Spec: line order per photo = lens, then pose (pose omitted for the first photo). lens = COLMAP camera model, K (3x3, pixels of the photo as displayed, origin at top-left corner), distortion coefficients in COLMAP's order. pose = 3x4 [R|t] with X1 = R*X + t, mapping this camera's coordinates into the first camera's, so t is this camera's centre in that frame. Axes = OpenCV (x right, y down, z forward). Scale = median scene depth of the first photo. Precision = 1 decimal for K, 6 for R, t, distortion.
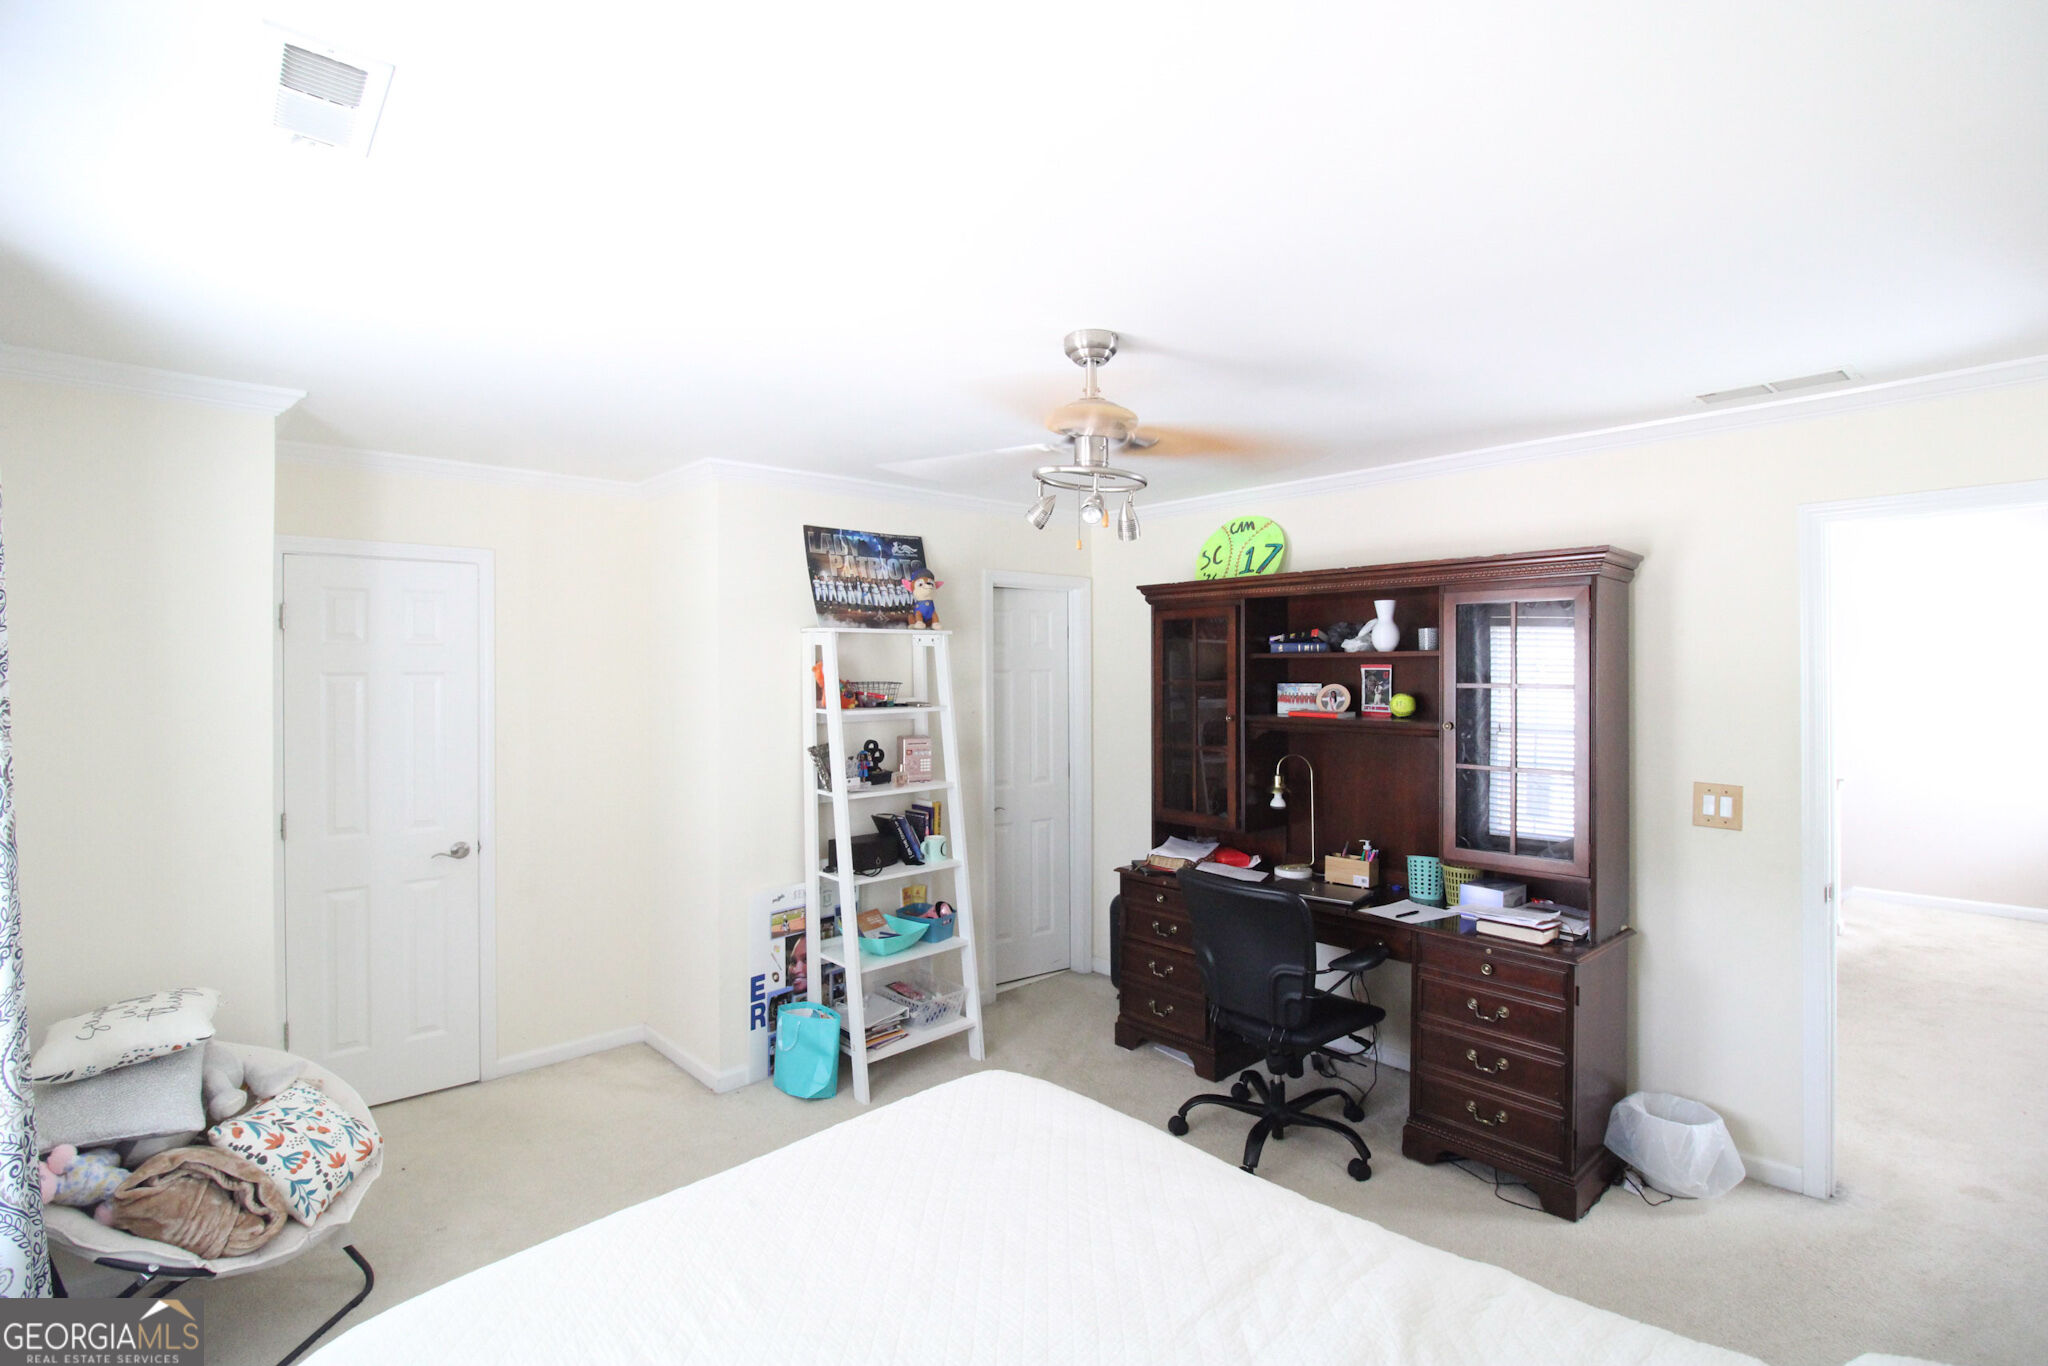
lens RADIAL K [[959.4, 0, 1032.7], [0, 959.4, 667.0], [0, 0, 1]] dist [-0.001242, -0.000867]
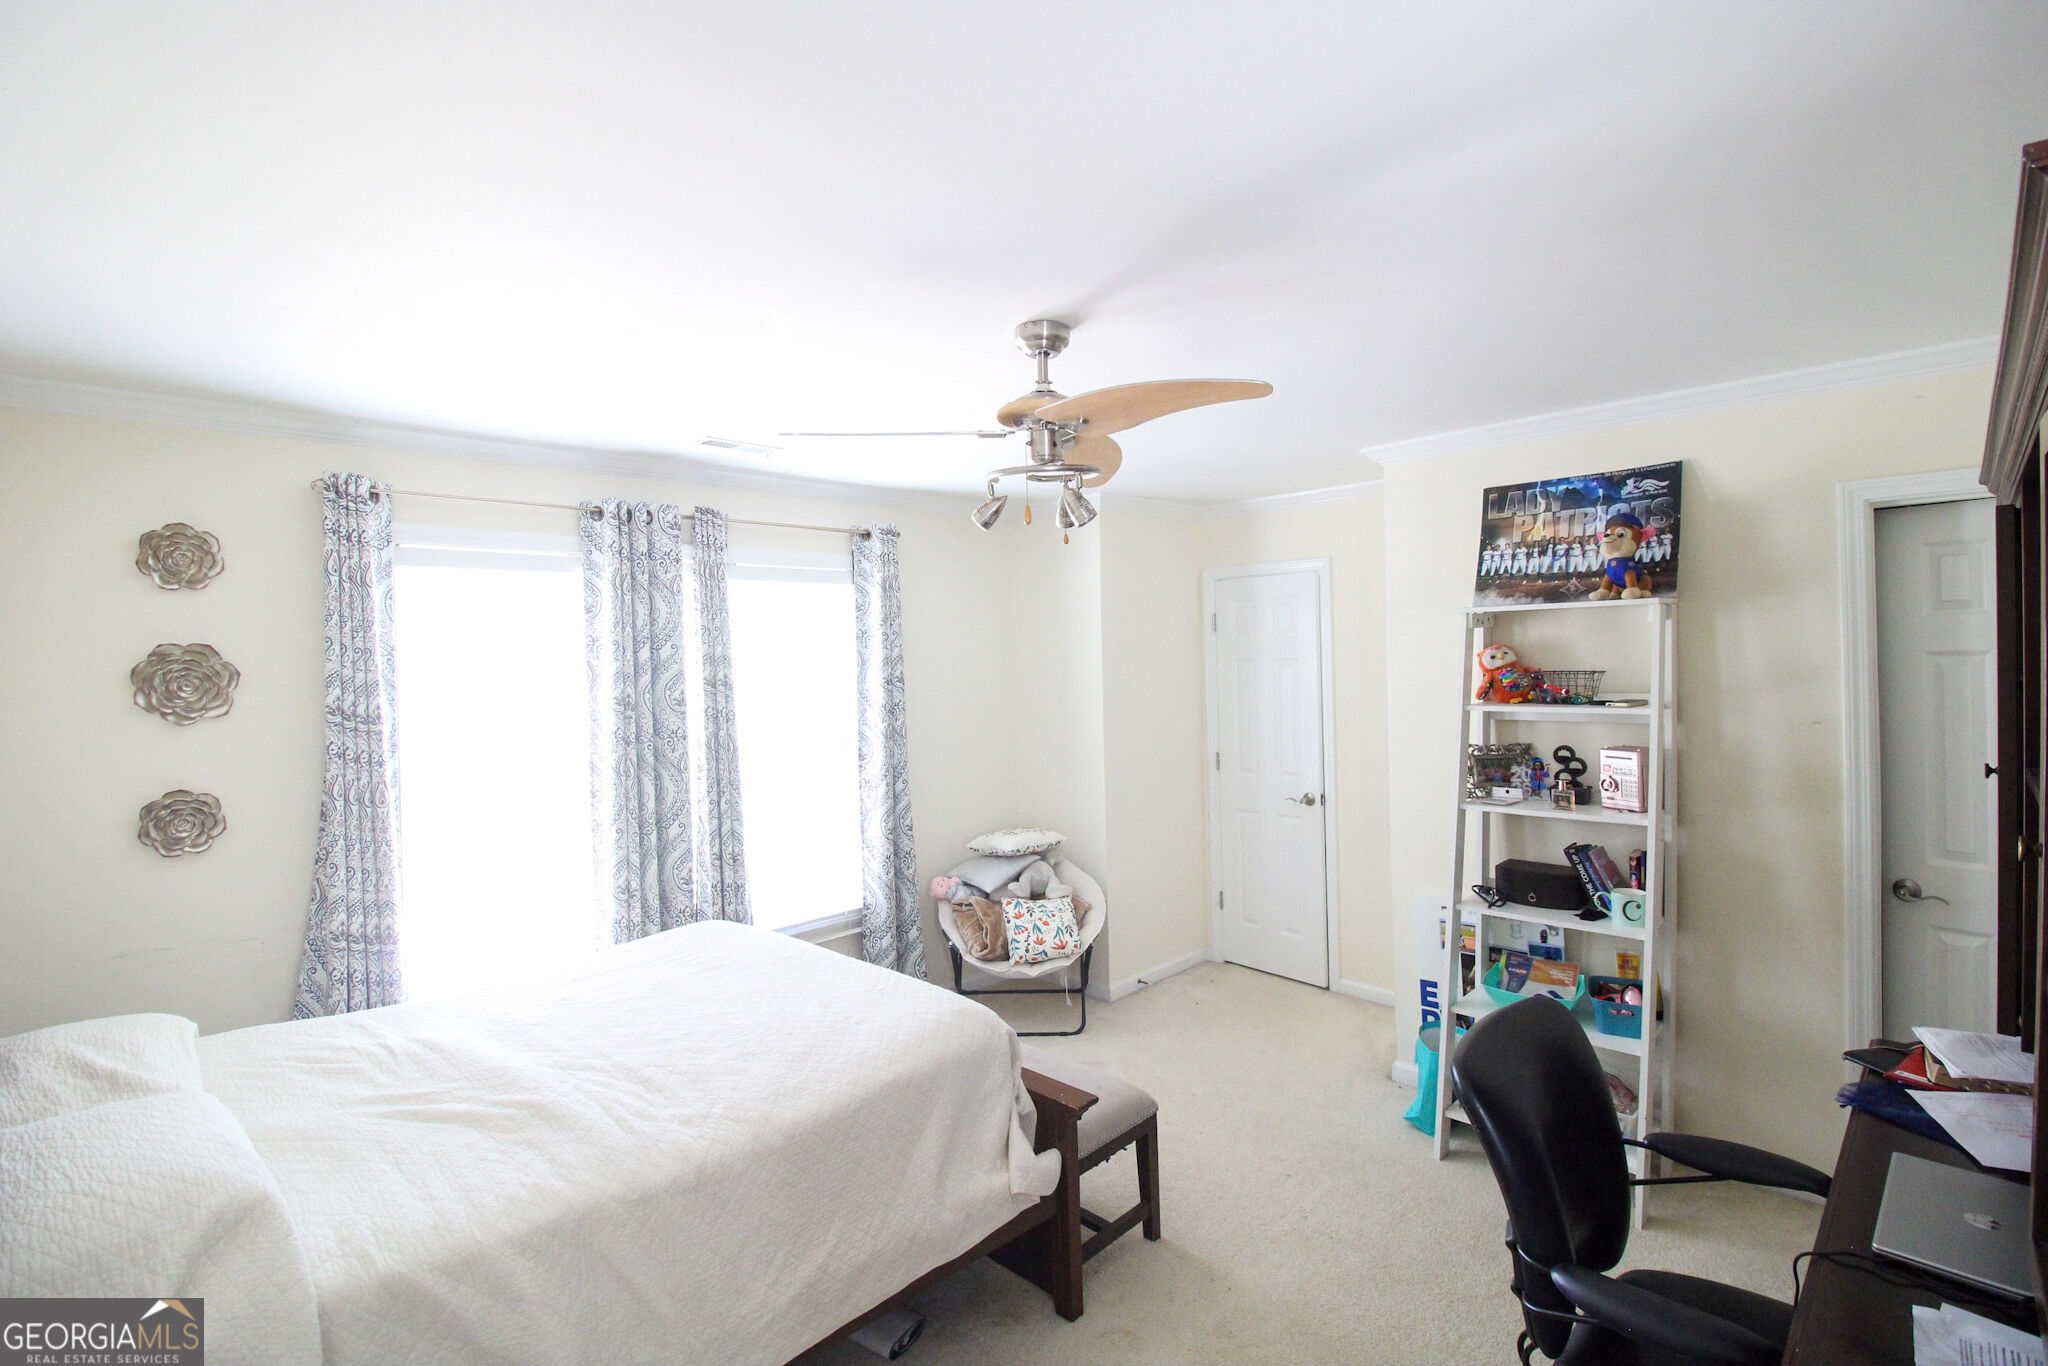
lens RADIAL K [[959.4, 0, 1032.7], [0, 959.4, 667.0], [0, 0, 1]] dist [-0.001242, -0.000867]
pose [[0.035179, 0.012236, -0.999306, 0.596999], [0.017817, 0.999758, 0.012869, -0.005467], [0.999222, -0.018257, 0.034953, 0.545987]]
